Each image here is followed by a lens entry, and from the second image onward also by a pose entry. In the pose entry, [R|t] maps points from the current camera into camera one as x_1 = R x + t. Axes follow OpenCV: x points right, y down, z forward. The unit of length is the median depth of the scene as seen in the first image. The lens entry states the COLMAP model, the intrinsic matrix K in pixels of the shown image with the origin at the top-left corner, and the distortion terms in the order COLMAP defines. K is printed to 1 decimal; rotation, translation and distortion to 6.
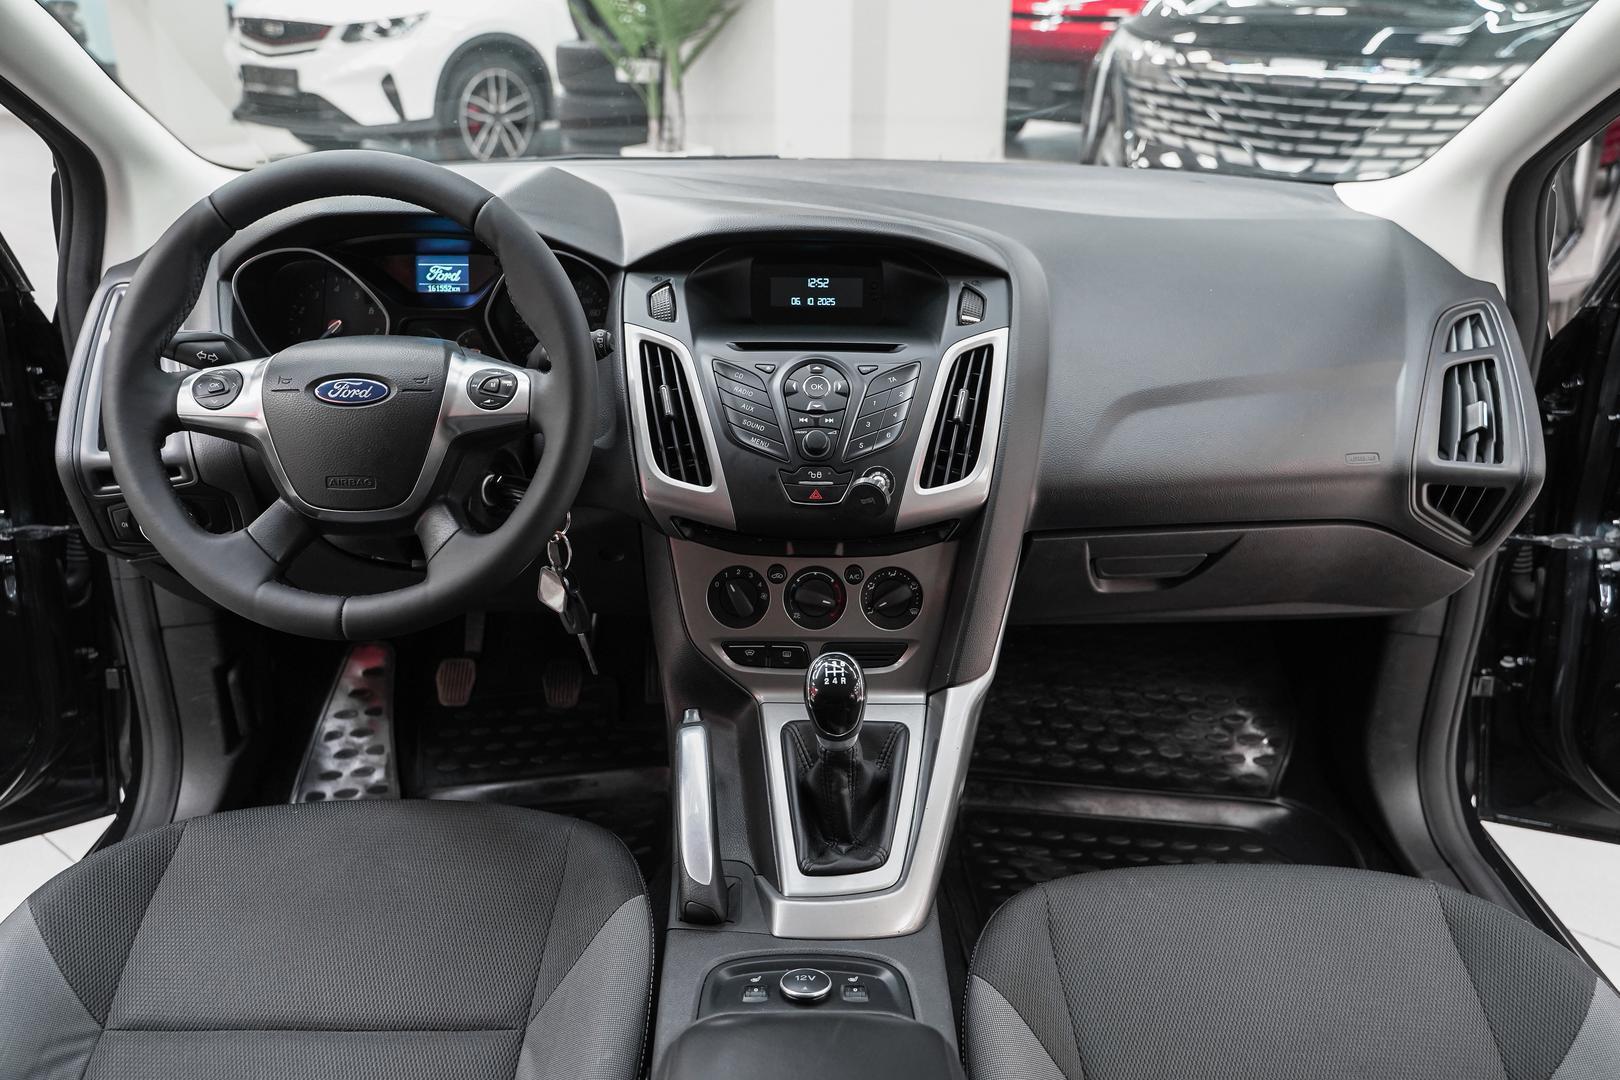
lens RADIAL K [[1319.4, 0, 810.0], [0, 1319.4, 540.0], [0, 0, 1]] dist [-0.008156, 0.003022]
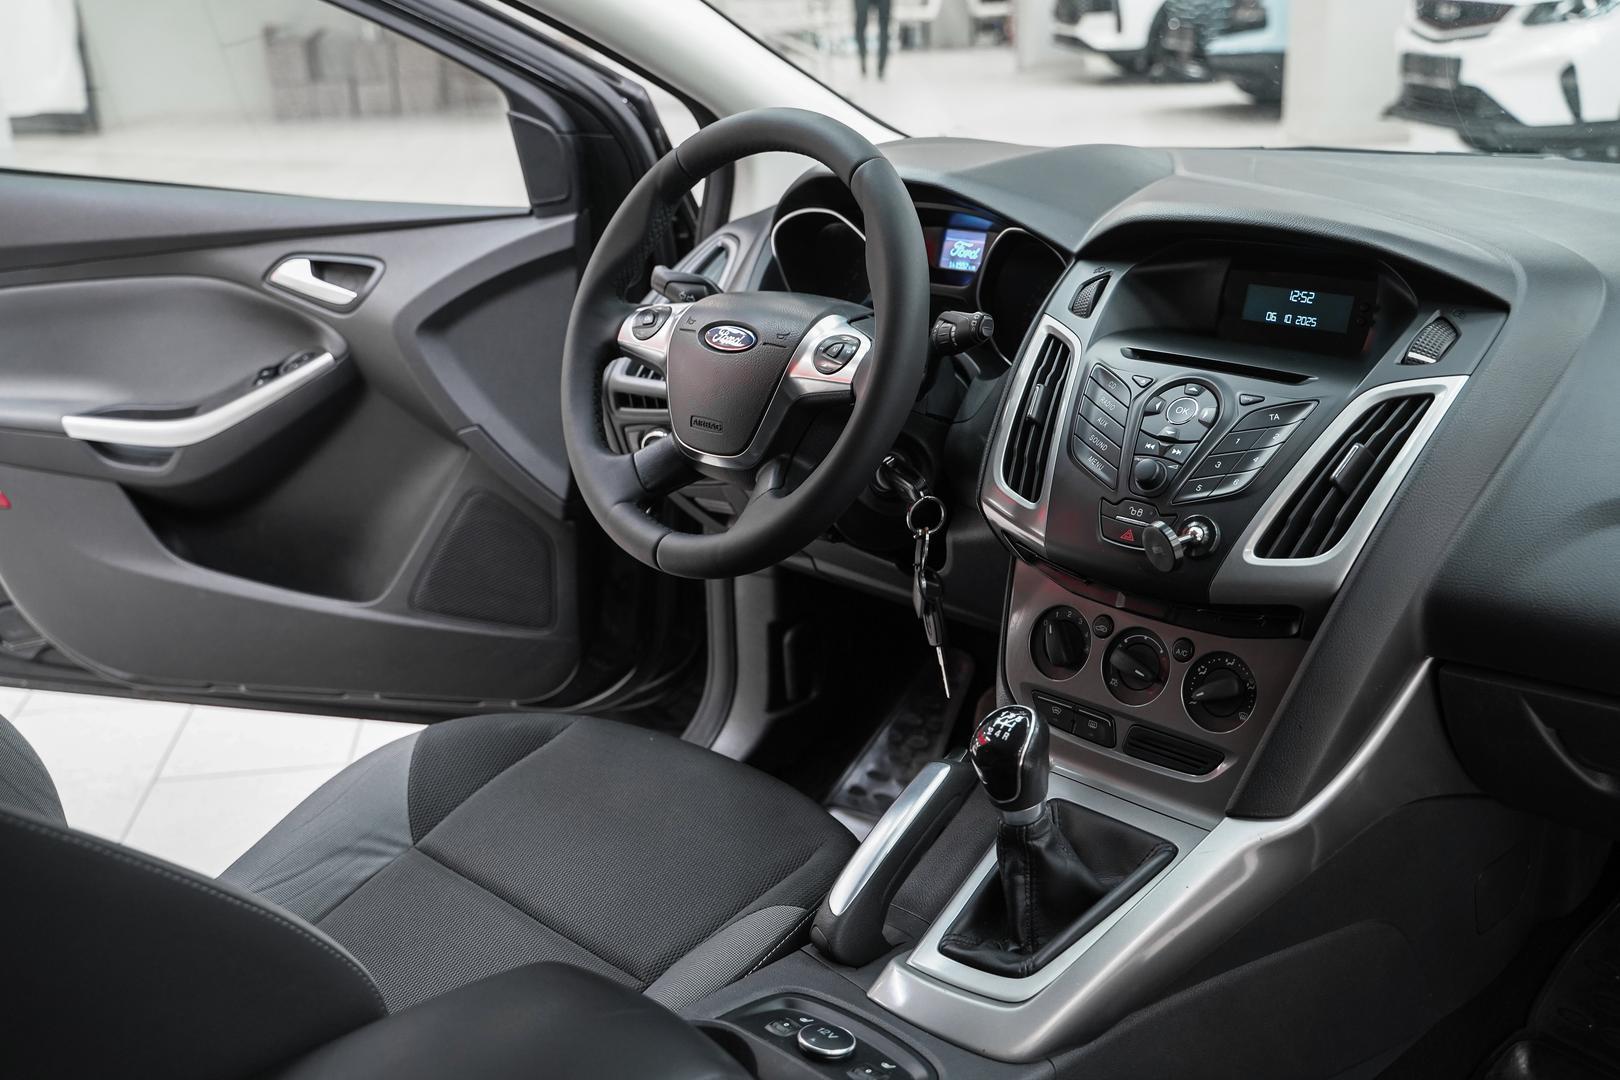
lens RADIAL K [[1665.9, 0, 810.0], [0, 1665.9, 540.0], [0, 0, 1]] dist [-0.011066, 0.030110]
pose [[0.707637, 0.198276, -0.678186, 0.541183], [-0.241602, 0.969865, 0.031458, -0.015238], [0.663986, 0.141590, 0.734217, 0.101905]]
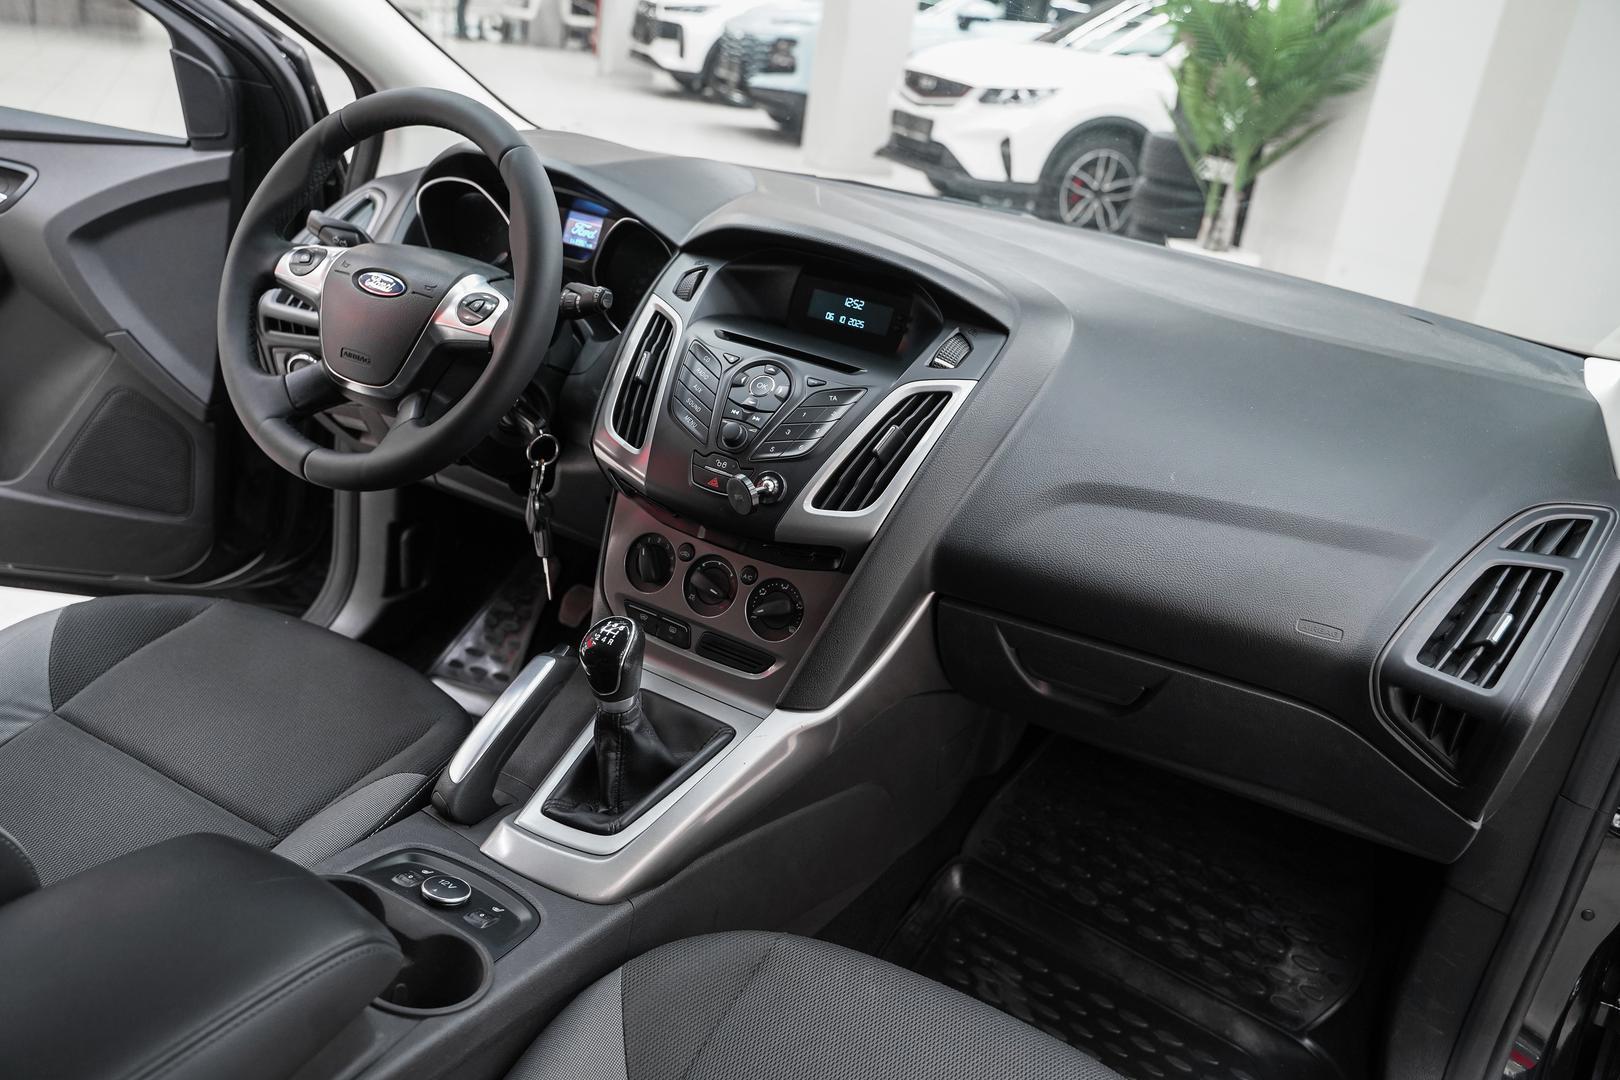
lens RADIAL K [[1303.9, 0, 810.0], [0, 1303.9, 540.0], [0, 0, 1]] dist [-0.013611, 0.003726]
pose [[0.861857, 0.287034, -0.418106, 0.481798], [-0.311718, 0.950125, 0.009715, -0.023452], [0.400042, 0.121959, 0.908346, 0.108244]]
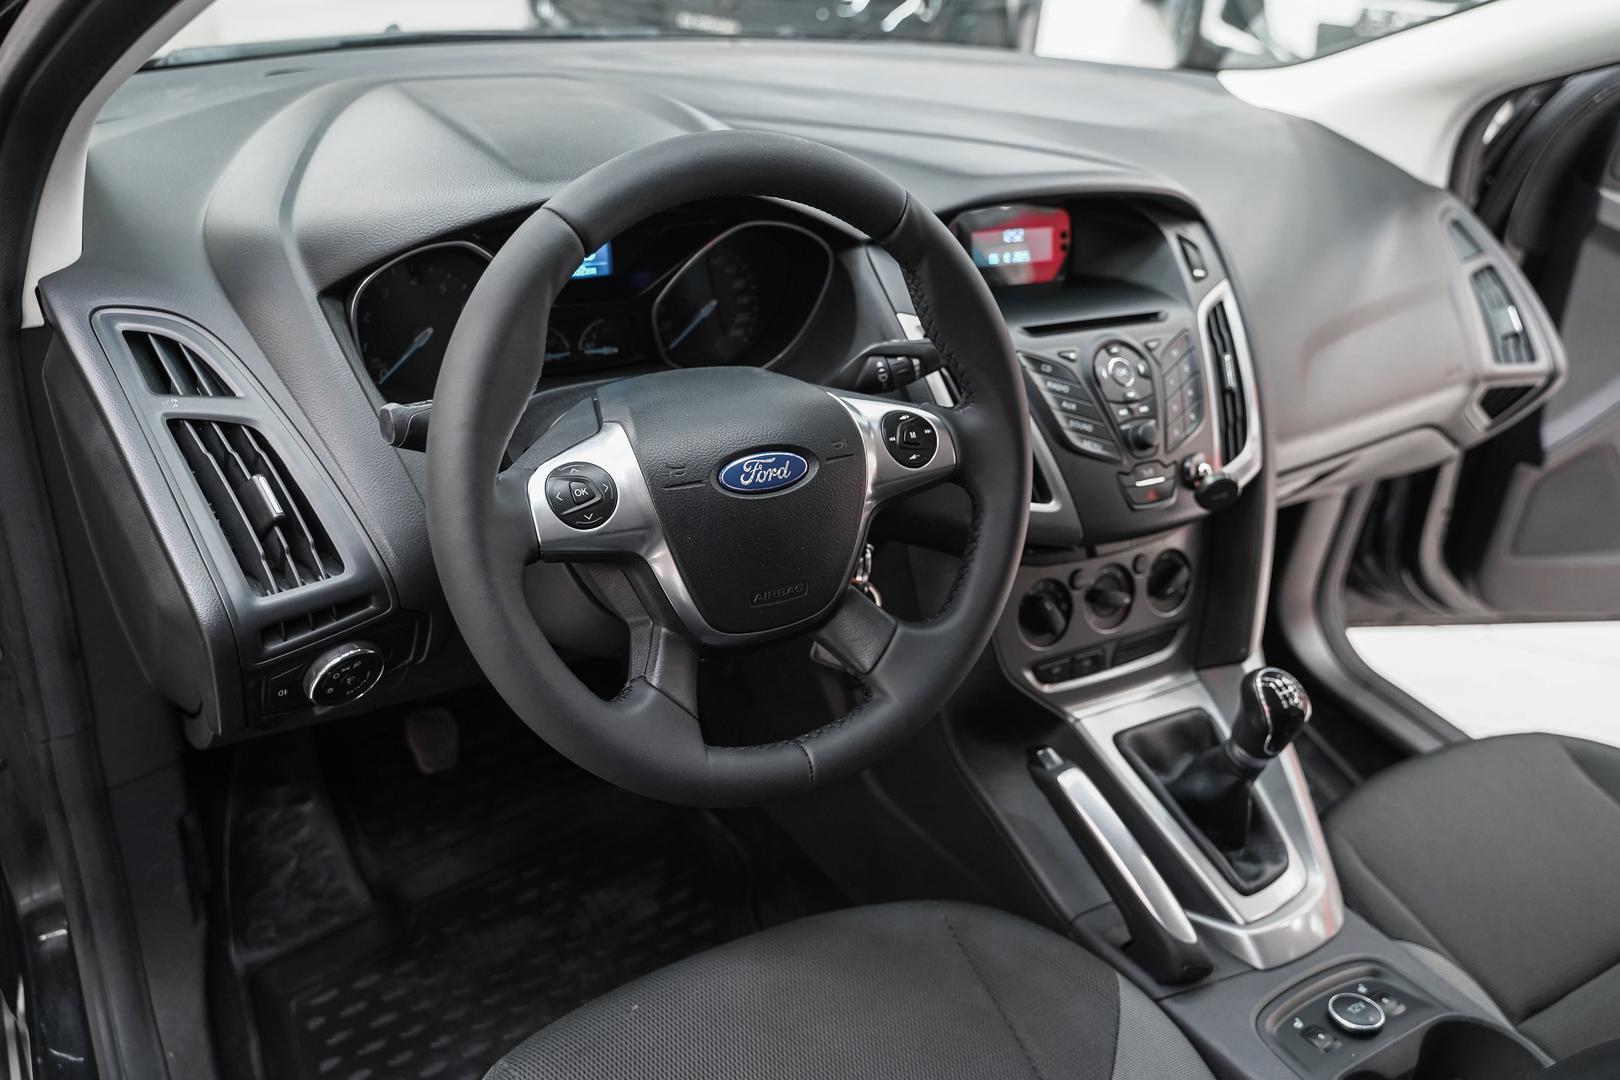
lens RADIAL K [[1319.4, 0, 810.0], [0, 1319.4, 540.0], [0, 0, 1]] dist [-0.008156, 0.003022]
pose [[0.857156, -0.178959, 0.482966, -0.613791], [0.099734, 0.977619, 0.185243, -0.186682], [-0.505308, -0.110615, 0.855820, 0.318868]]
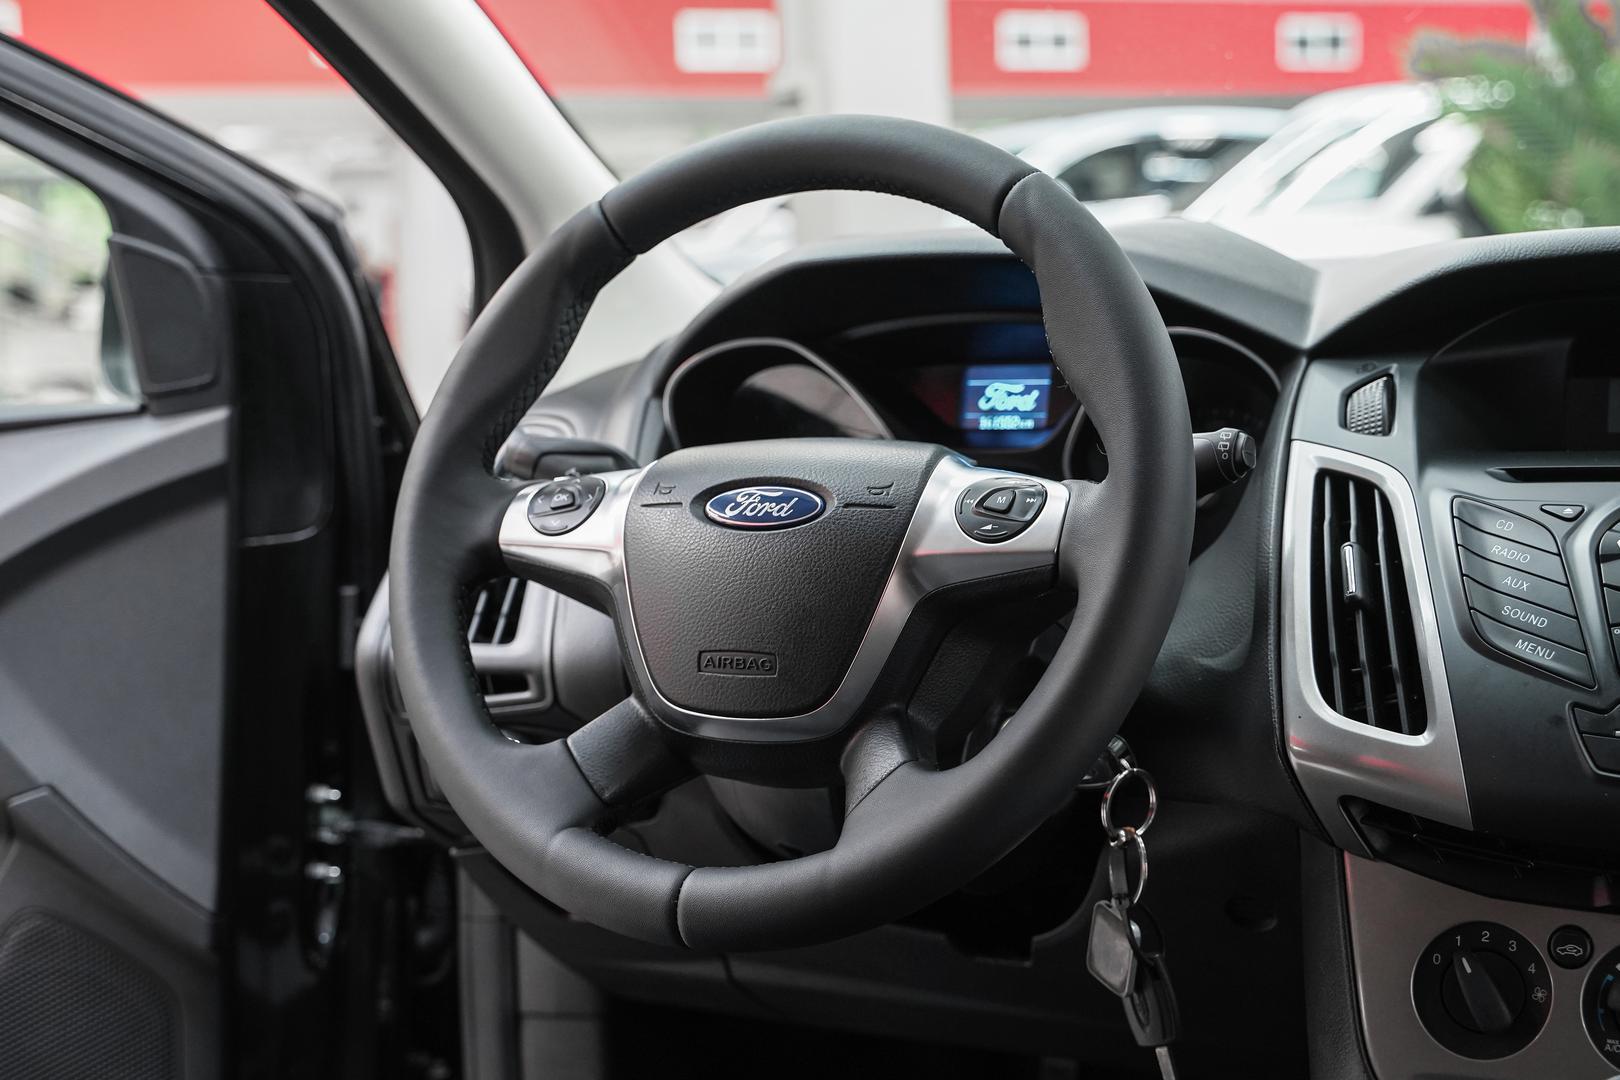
lens RADIAL K [[2229.8, 0, 804.5], [0, 2229.8, 512.0], [0, 0, 1]] dist [0.004332, -0.030085]
pose [[0.892322, 0.005954, -0.451361, 0.086378], [-0.138960, 0.954978, -0.262120, 0.121368], [0.429479, 0.296616, 0.852975, 0.177116]]
